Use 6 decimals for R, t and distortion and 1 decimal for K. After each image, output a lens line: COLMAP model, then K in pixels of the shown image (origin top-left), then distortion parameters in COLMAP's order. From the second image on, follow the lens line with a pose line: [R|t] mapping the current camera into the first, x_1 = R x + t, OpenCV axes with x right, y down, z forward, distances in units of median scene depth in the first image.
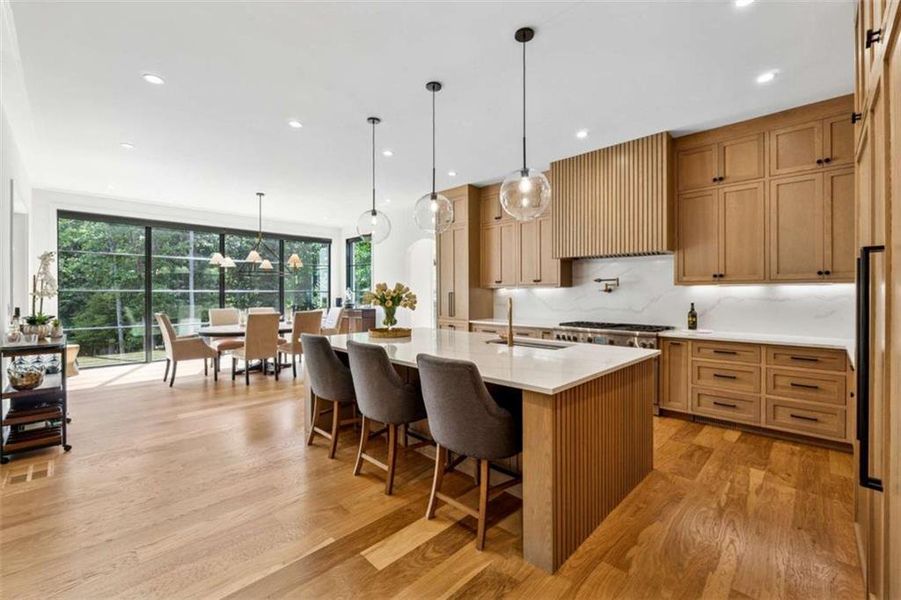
lens RADIAL K [[380.3, 0, 454.8], [0, 380.3, 294.6], [0, 0, 1]] dist [-0.001820, 0.000422]
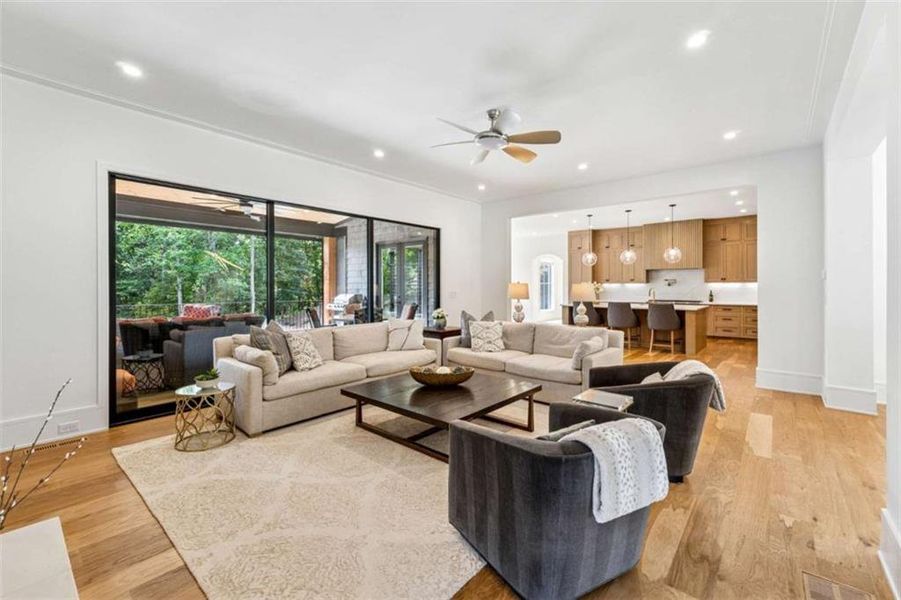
lens RADIAL K [[380.3, 0, 453.9], [0, 380.3, 286.7], [0, 0, 1]] dist [-0.001820, 0.000422]
pose [[0.997488, 0.005115, 0.070654, -1.140525], [-0.004640, 0.999966, -0.006885, 0.023813], [-0.070687, 0.006540, 0.997477, -1.242694]]
